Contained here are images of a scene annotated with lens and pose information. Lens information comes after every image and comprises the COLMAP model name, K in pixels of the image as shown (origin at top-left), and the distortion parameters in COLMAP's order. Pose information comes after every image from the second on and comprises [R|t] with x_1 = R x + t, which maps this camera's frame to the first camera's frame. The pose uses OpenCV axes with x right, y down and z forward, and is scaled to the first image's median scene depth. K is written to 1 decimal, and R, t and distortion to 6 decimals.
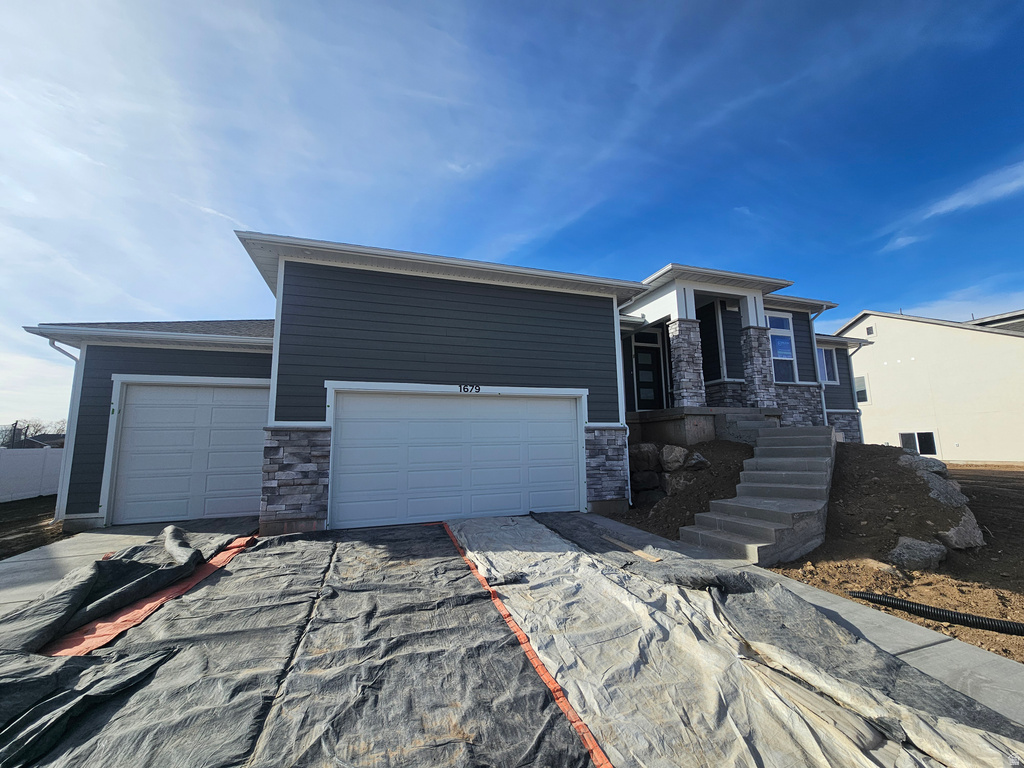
lens RADIAL K [[420.2, 0, 509.5], [0, 420.2, 389.0], [0, 0, 1]] dist [-0.000527, -0.000362]
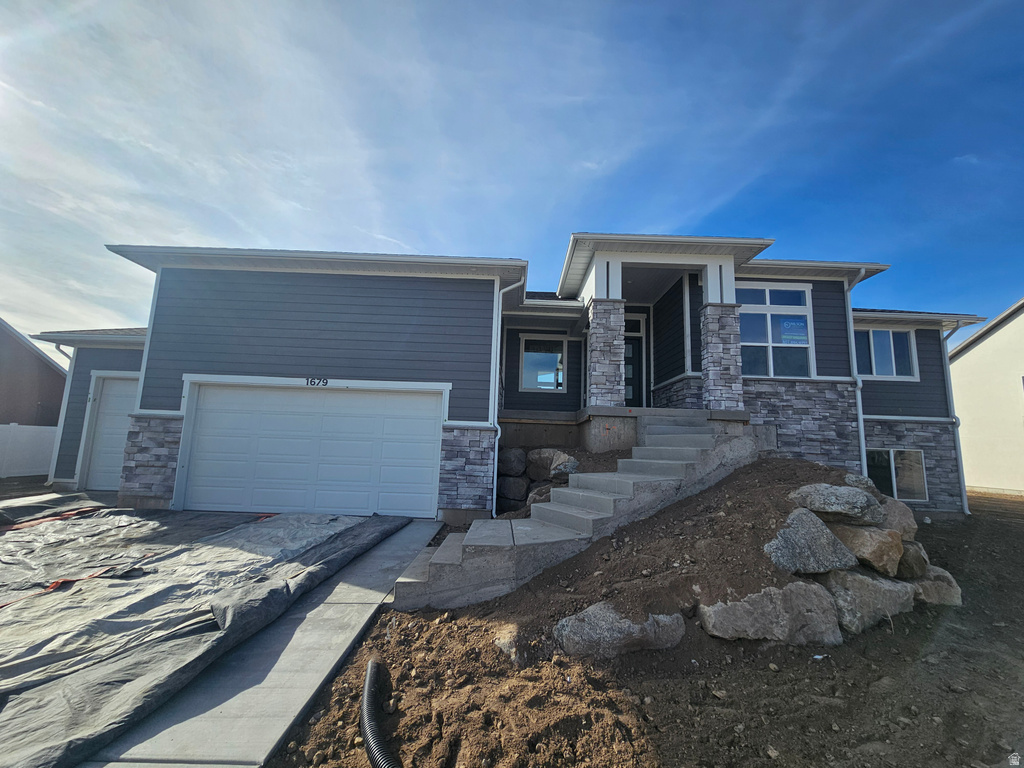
lens RADIAL K [[420.2, 0, 509.5], [0, 420.2, 389.0], [0, 0, 1]] dist [-0.000527, -0.000362]
pose [[0.945977, 0.006480, -0.324170, 0.516989], [-0.006813, 0.999977, 0.000107, 0.010056], [0.324163, 0.002107, 0.945999, 0.168455]]
